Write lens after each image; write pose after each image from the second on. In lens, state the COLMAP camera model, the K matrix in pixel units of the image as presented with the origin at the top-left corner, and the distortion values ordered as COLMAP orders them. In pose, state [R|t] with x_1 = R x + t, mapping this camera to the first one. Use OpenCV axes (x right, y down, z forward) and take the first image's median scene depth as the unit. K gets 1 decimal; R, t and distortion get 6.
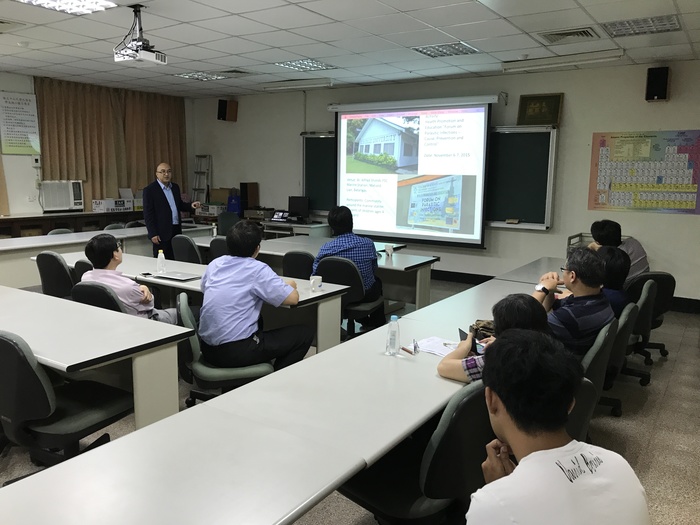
lens RADIAL K [[574.5, 0, 350.7], [0, 574.5, 264.8], [0, 0, 1]] dist [0.005858, 0.017006]
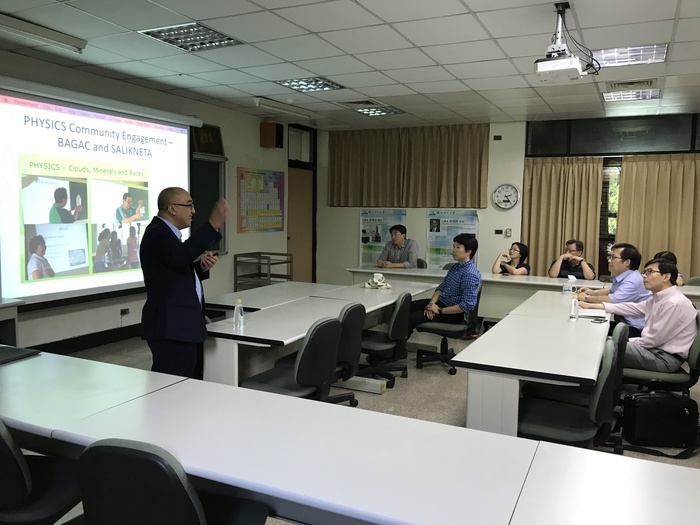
lens RADIAL K [[574.5, 0, 351.7], [0, 574.5, 263.9], [0, 0, 1]] dist [0.005858, 0.017006]
pose [[-0.114866, -0.114011, 0.986817, -0.755413], [0.133972, 0.982539, 0.129111, -0.156356], [-0.984306, 0.147036, -0.097586, 0.915603]]
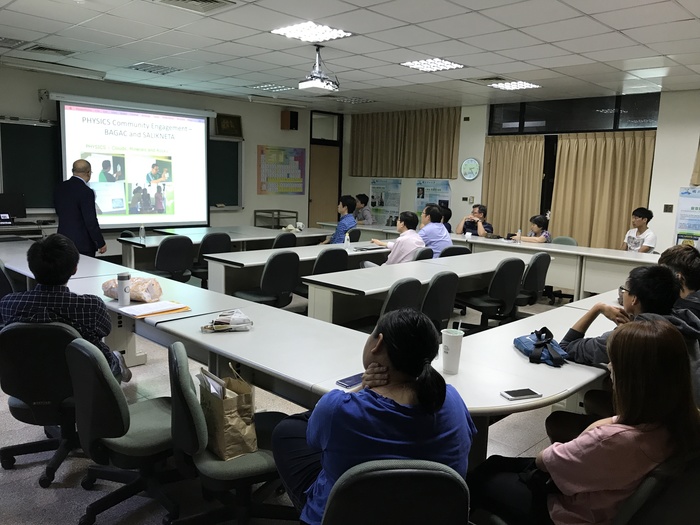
lens RADIAL K [[574.5, 0, 347.7], [0, 574.5, 260.7], [0, 0, 1]] dist [0.005858, 0.017006]
pose [[0.211899, -0.150535, 0.965628, -1.067568], [0.121946, 0.984416, 0.126704, -0.088915], [-0.969654, 0.090906, 0.226954, 0.441658]]
